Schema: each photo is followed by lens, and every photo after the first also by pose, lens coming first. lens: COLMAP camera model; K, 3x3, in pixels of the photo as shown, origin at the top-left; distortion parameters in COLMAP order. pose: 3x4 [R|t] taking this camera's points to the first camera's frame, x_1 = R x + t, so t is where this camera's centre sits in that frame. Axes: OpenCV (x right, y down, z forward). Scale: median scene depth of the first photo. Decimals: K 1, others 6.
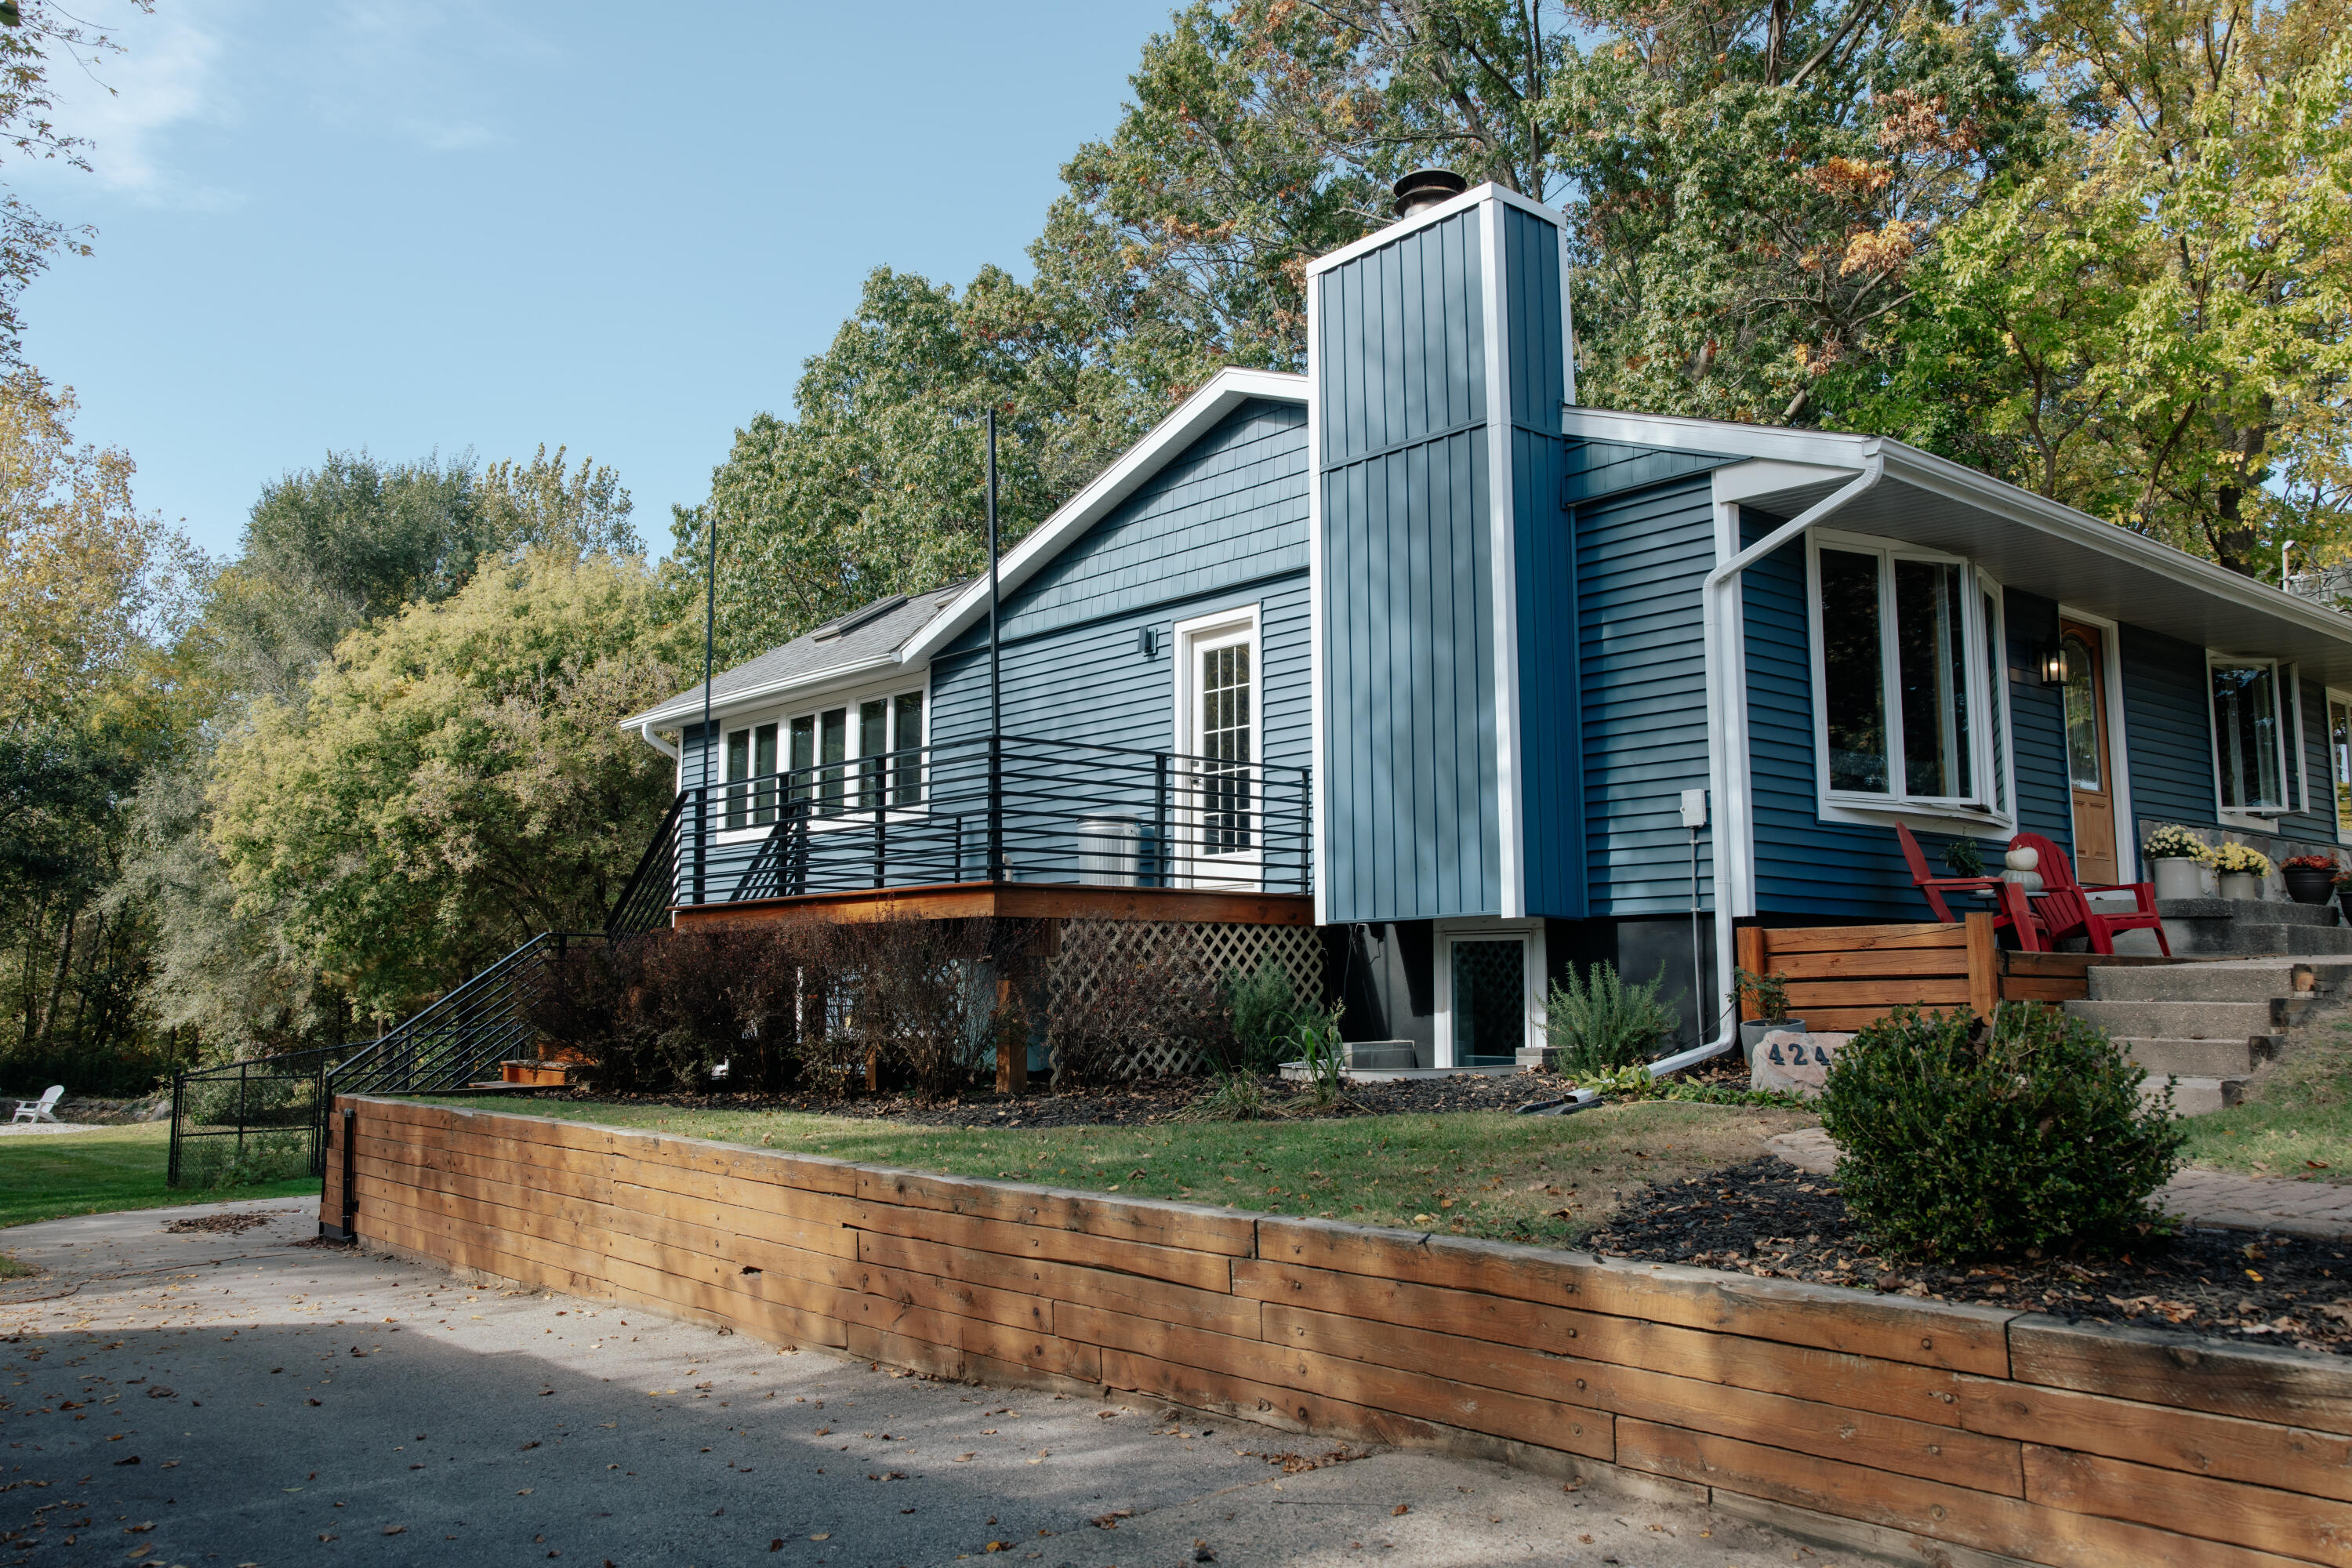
lens RADIAL K [[1837.7, 0, 1176.0], [0, 1837.7, 784.0], [0, 0, 1]] dist [0.017318, -0.008297]
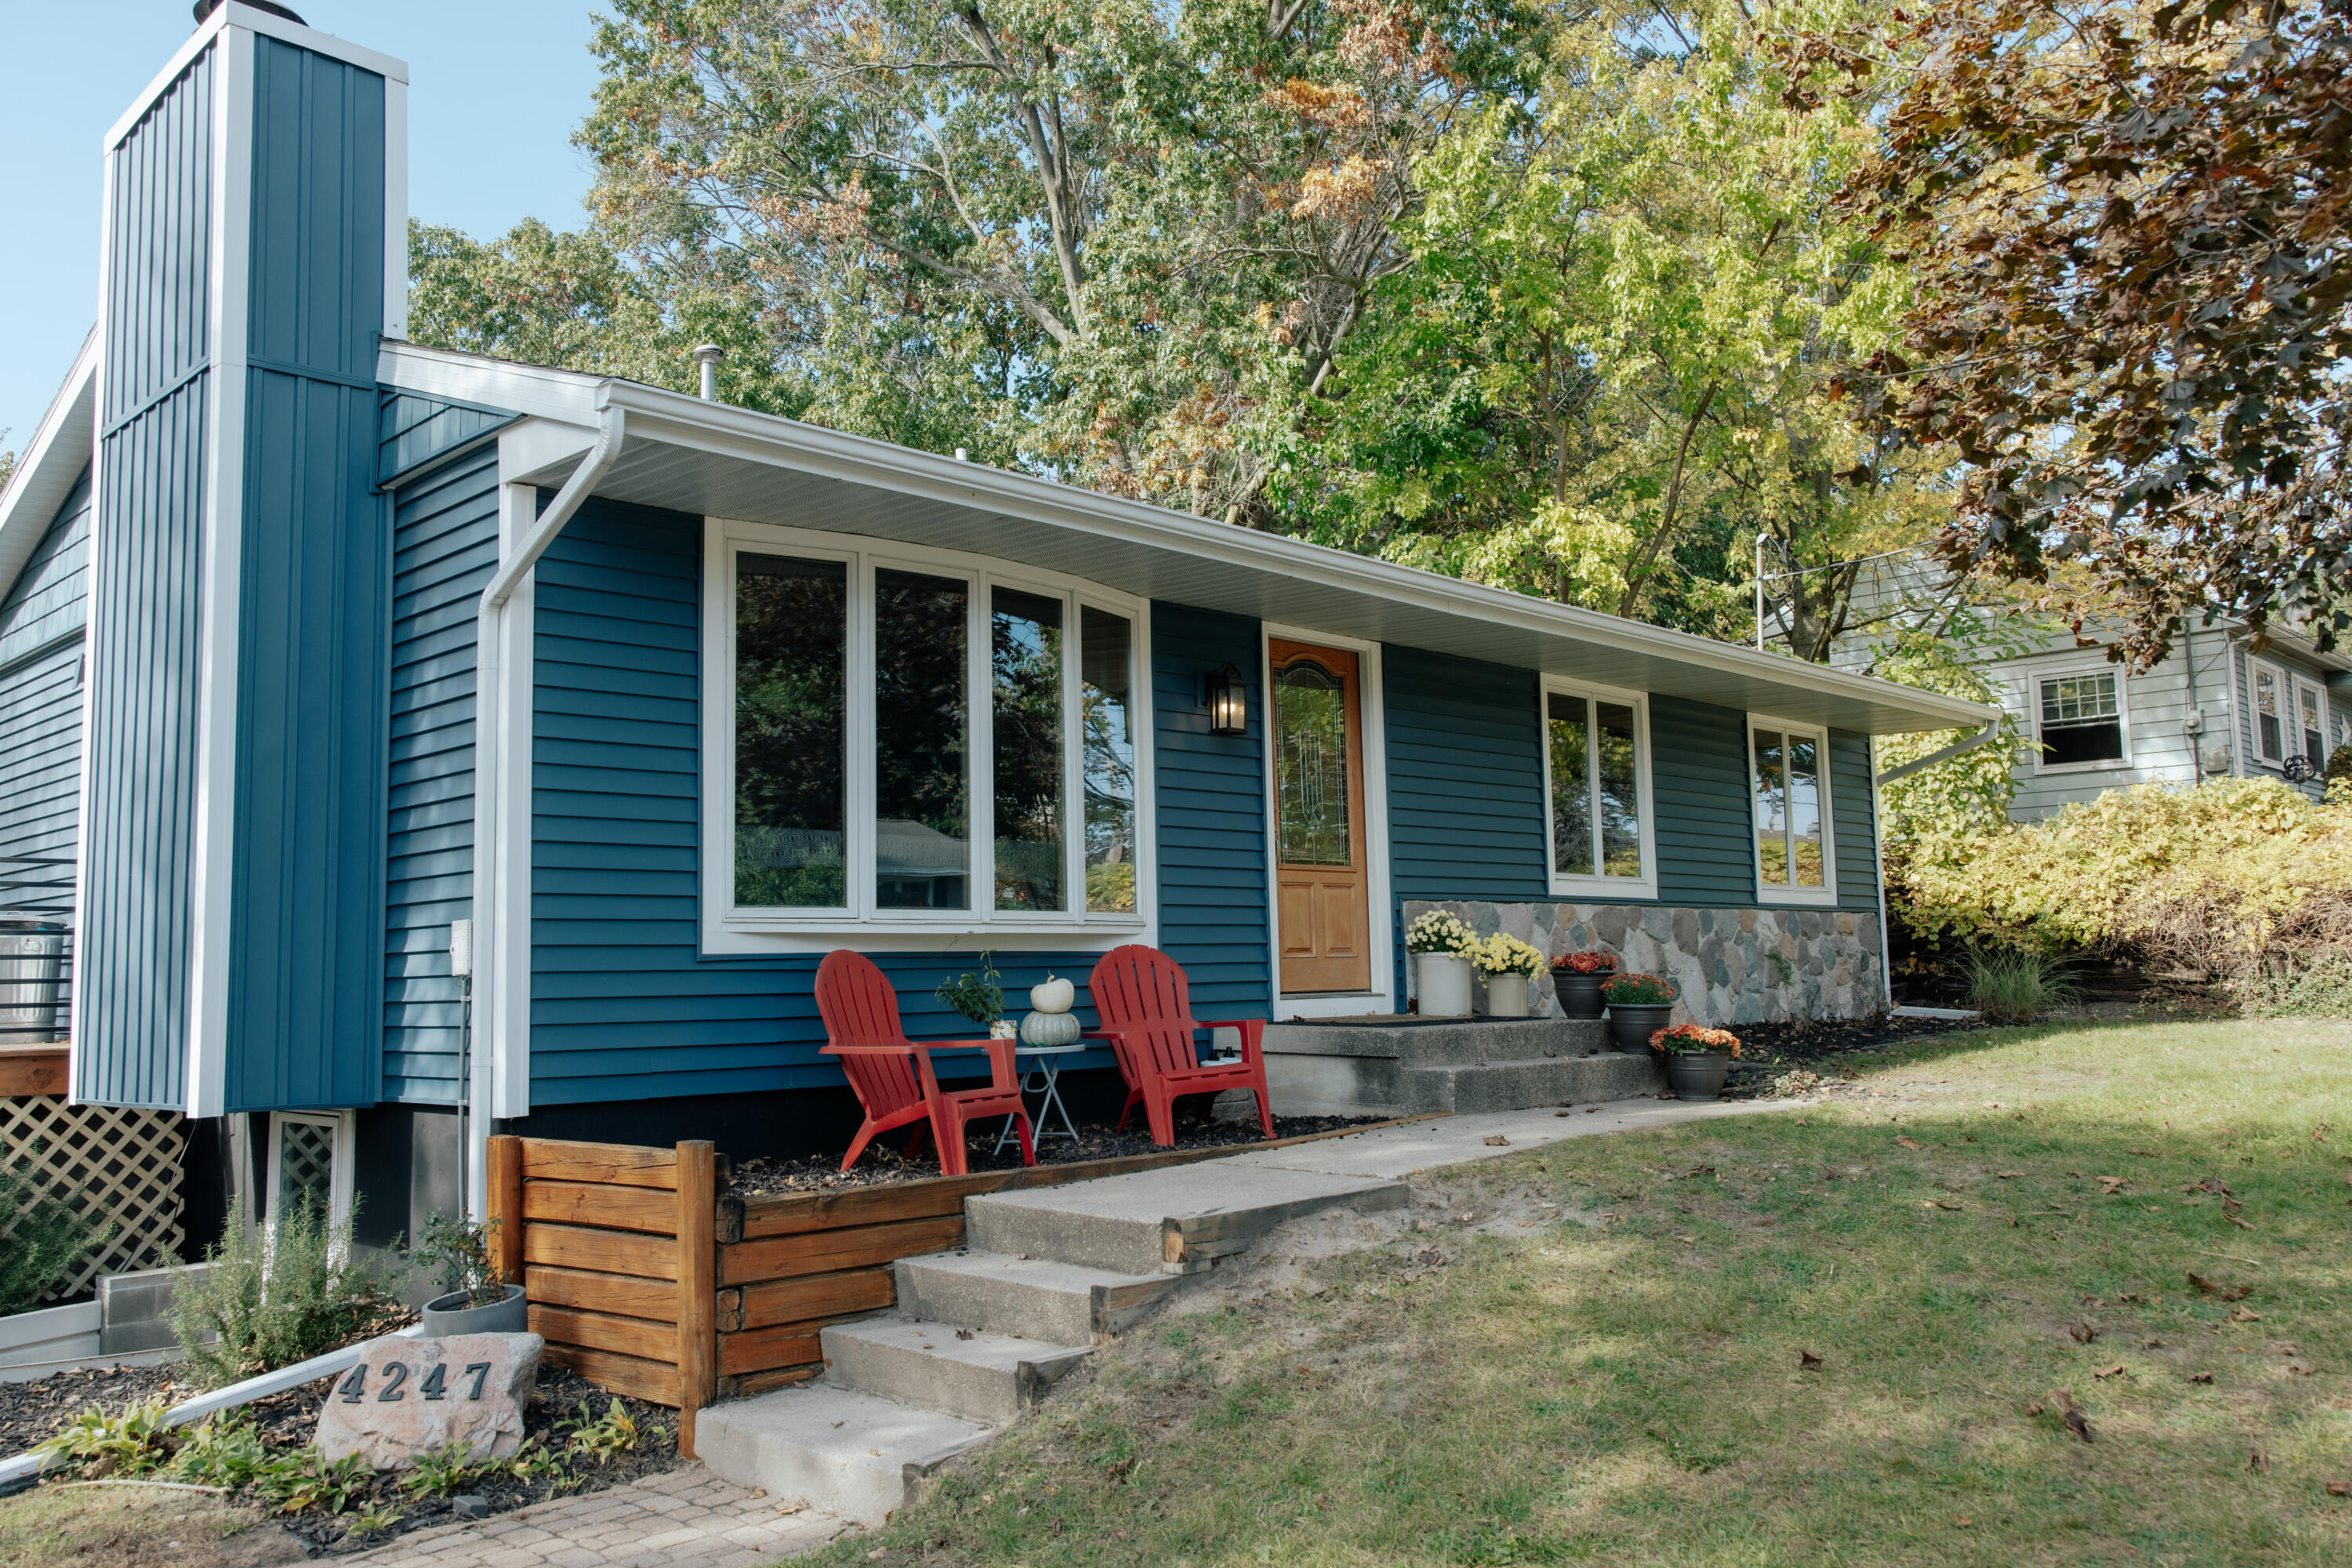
lens RADIAL K [[1837.7, 0, 1176.0], [0, 1837.7, 784.0], [0, 0, 1]] dist [0.017318, -0.008297]
pose [[0.997018, -0.011872, 0.076253, 0.410264], [0.011293, 0.999904, 0.008024, -0.040354], [-0.076341, -0.007139, 0.997056, 0.273159]]
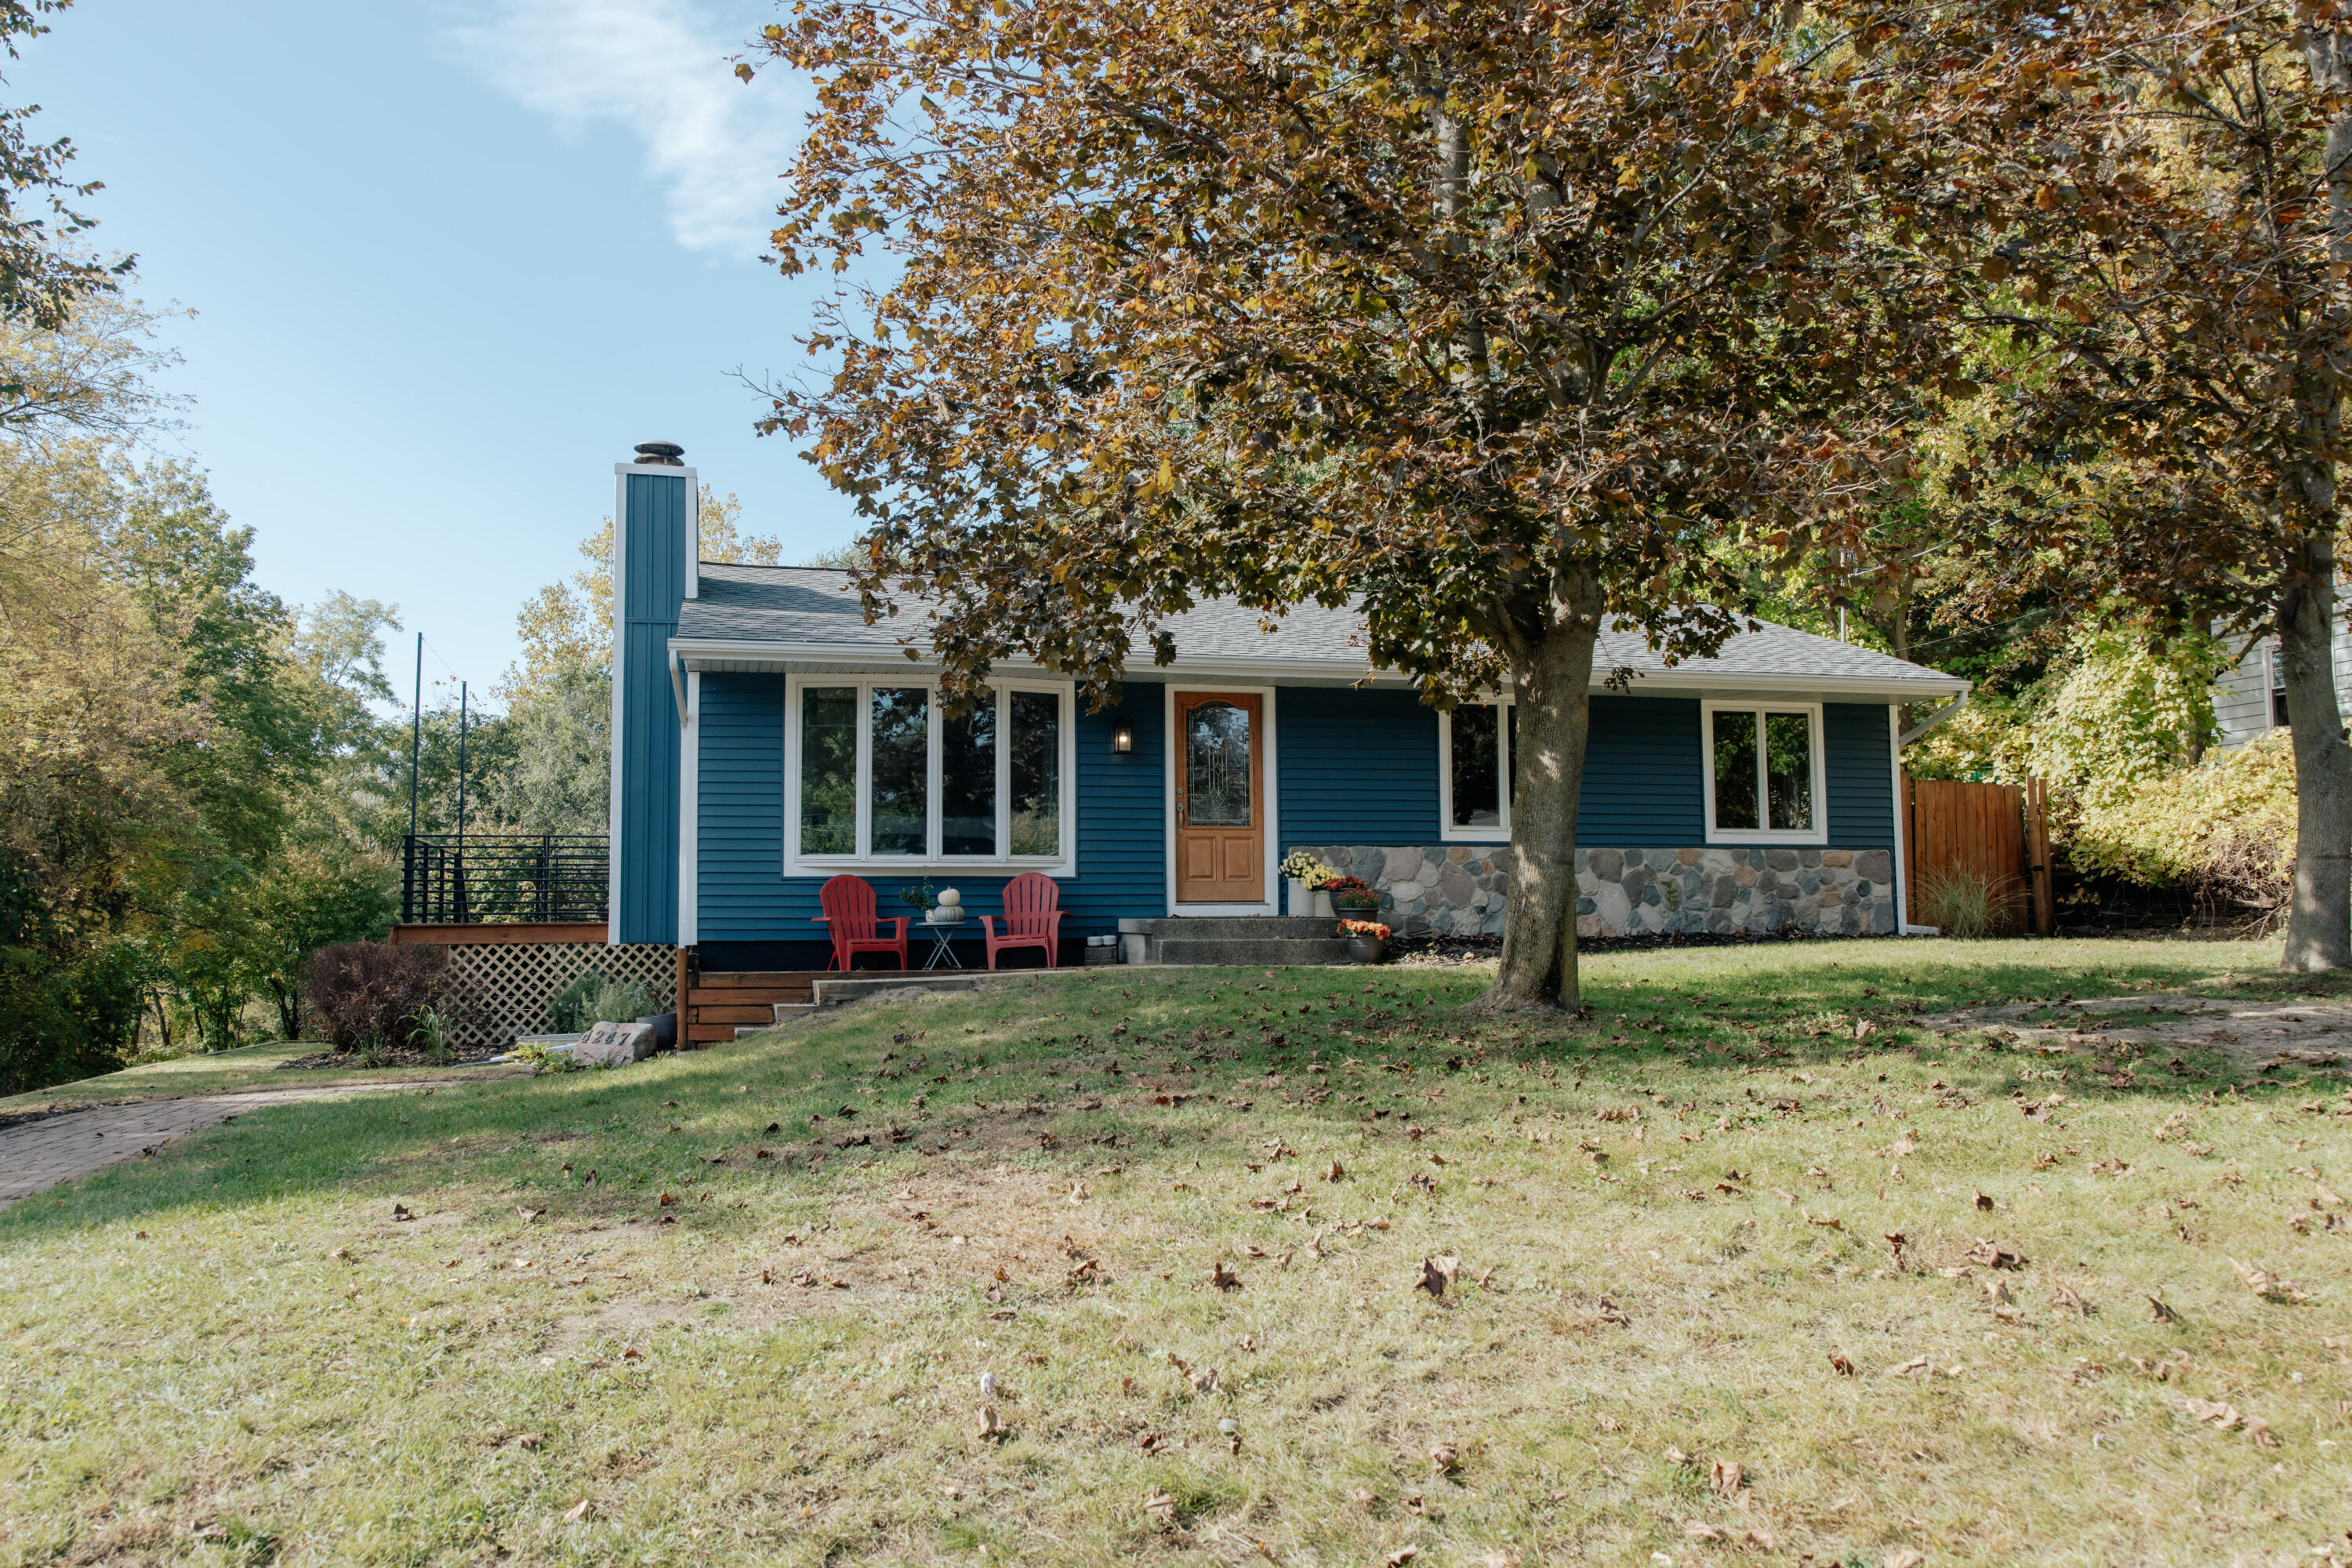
lens RADIAL K [[1837.7, 0, 1176.0], [0, 1837.7, 784.0], [0, 0, 1]] dist [0.017318, -0.008297]
pose [[0.917462, -0.040942, -0.395712, 1.056534], [0.054162, 0.998283, 0.022289, -0.060330], [0.394120, -0.041881, 0.918104, -0.186051]]
